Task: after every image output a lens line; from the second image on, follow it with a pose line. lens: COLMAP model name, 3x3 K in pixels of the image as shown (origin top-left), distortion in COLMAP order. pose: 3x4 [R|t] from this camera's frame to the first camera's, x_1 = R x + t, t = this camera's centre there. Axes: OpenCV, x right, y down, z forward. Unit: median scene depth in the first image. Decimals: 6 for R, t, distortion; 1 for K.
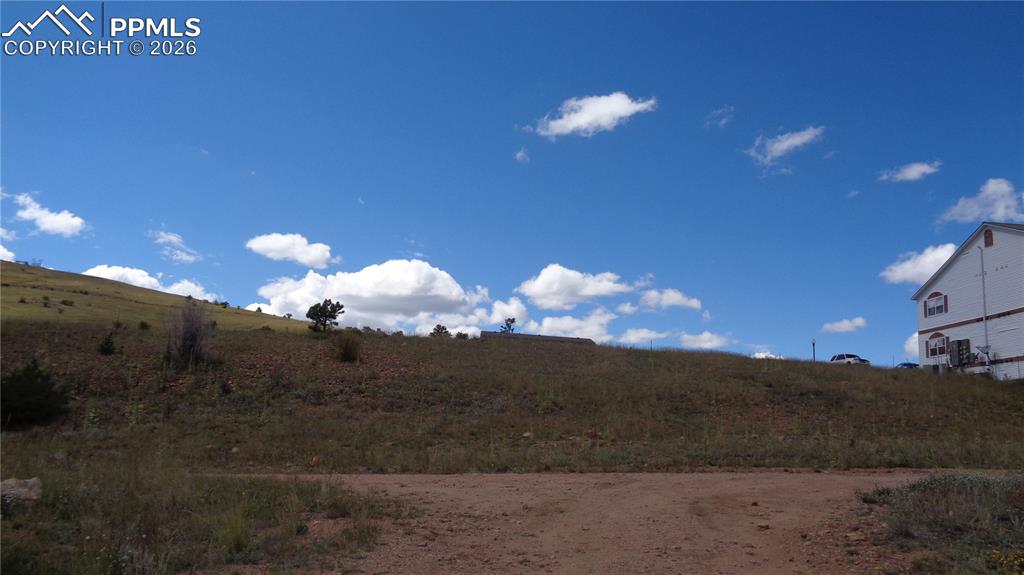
lens RADIAL K [[774.5, 0, 512.0], [0, 774.5, 287.5], [0, 0, 1]] dist [0.010774, 0.000708]
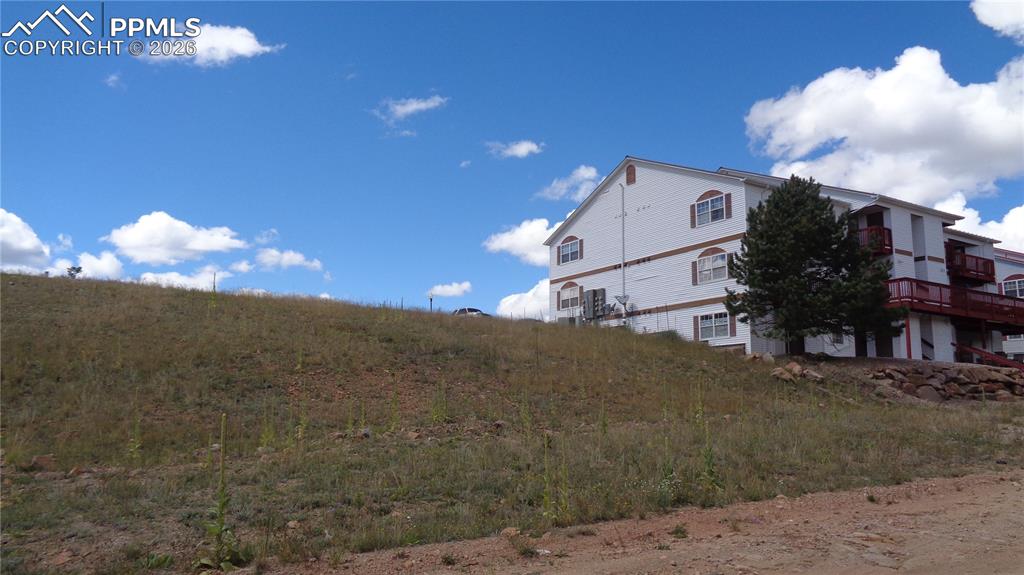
lens RADIAL K [[774.5, 0, 512.0], [0, 774.5, 287.5], [0, 0, 1]] dist [0.010774, 0.000708]
pose [[0.885574, 0.027420, 0.463688, 0.048002], [-0.050504, 0.998022, 0.037438, 0.021015], [-0.461744, -0.056572, 0.885207, 0.150534]]
